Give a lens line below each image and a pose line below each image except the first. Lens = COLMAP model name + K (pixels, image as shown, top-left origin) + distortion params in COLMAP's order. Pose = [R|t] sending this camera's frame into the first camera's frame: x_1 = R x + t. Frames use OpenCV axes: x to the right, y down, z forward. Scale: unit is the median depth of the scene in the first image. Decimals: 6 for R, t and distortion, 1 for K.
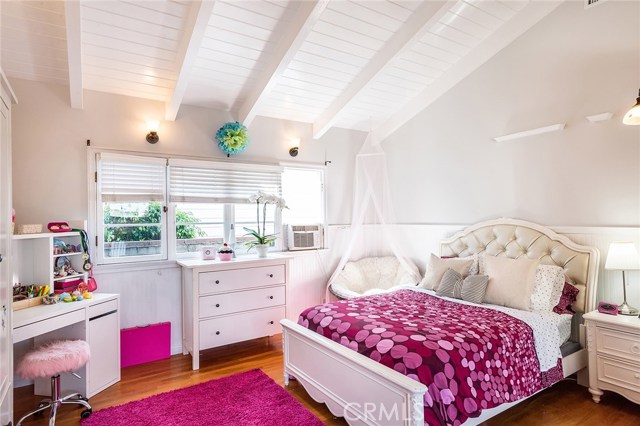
lens RADIAL K [[365.4, 0, 319.5], [0, 365.4, 210.6], [0, 0, 1]] dist [0.048594, -0.031607]
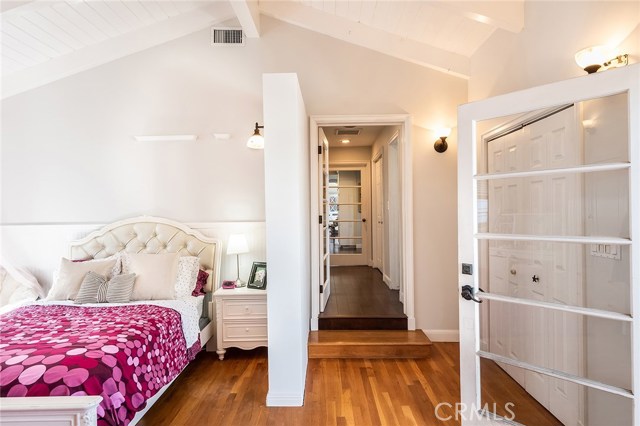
lens RADIAL K [[370.2, 0, 332.6], [0, 370.2, 211.2], [0, 0, 1]] dist [0.026924, -0.017064]
pose [[0.533248, 0.004246, 0.845949, -0.131324], [-0.009087, 0.999958, 0.000709, 0.001868], [-0.845910, -0.008066, 0.533264, 0.004843]]
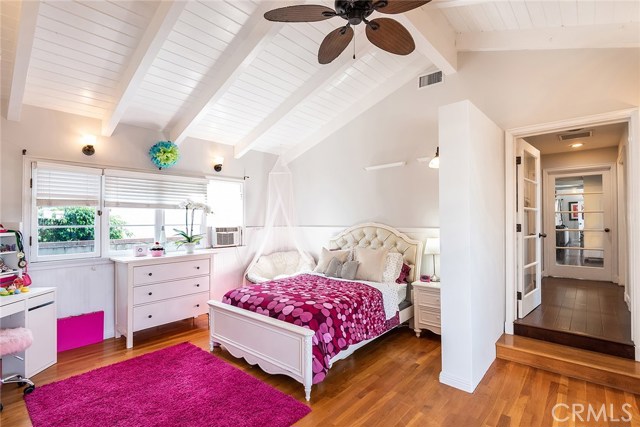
lens RADIAL K [[307.6, 0, 328.6], [0, 307.6, 212.0], [0, 0, 1]] dist [0.027146, -0.020156]
pose [[0.955870, 0.015185, 0.293397, -0.025534], [-0.011986, 0.999848, -0.012701, -0.003372], [-0.293545, 0.008624, 0.955906, -0.166654]]
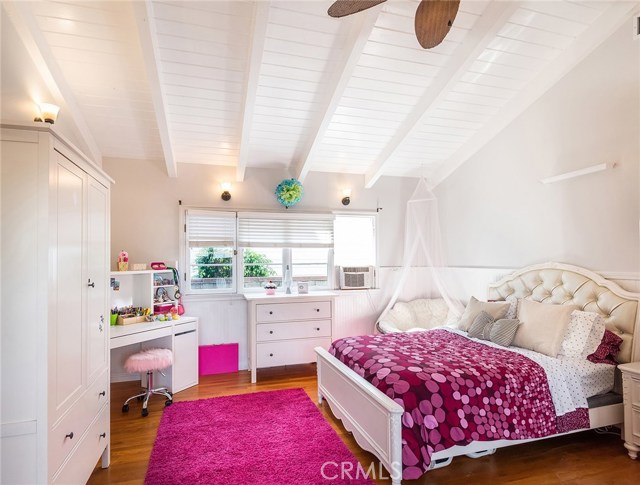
lens RADIAL K [[353.9, 0, 317.6], [0, 353.9, 247.6], [0, 0, 1]] dist [0.023898, -0.015749]
pose [[0.960969, -0.002058, -0.276648, 0.225333], [-0.001448, 0.999921, -0.012469, -0.007475], [0.276652, 0.012383, 0.960890, -0.095727]]
